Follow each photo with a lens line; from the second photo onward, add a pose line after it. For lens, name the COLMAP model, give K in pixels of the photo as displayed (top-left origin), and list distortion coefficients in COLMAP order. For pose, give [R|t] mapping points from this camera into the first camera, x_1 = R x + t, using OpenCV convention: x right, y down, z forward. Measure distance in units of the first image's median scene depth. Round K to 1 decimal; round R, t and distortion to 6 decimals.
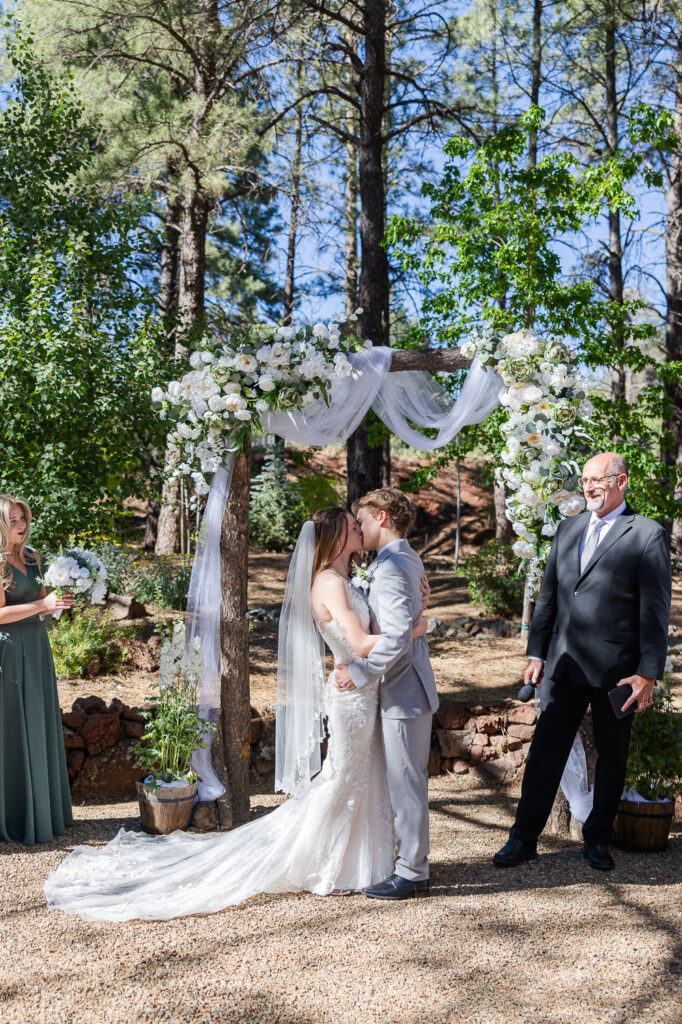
lens RADIAL K [[1402.4, 0, 341.0], [0, 1402.4, 512.0], [0, 0, 1]] dist [0.015814, 0.049155]
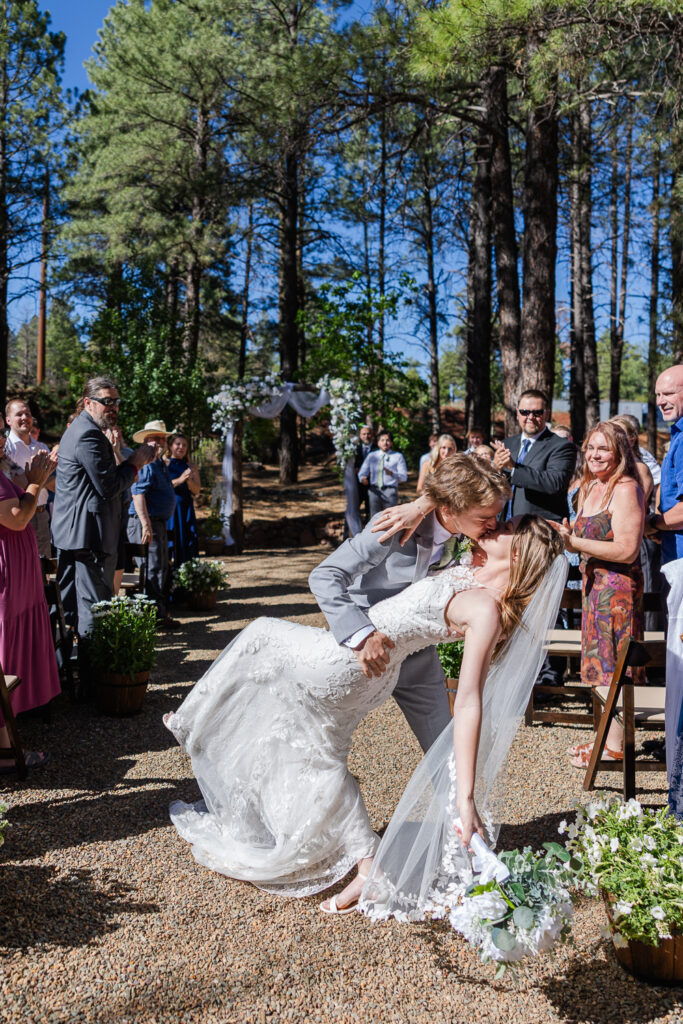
lens RADIAL K [[1402.4, 0, 341.5], [0, 1402.4, 512.0], [0, 0, 1]] dist [0.015814, 0.049155]
pose [[0.998990, -0.007266, 0.044350, 0.006037], [0.004847, 0.998506, 0.054421, -0.011656], [-0.044679, -0.054151, 0.997533, -1.815696]]
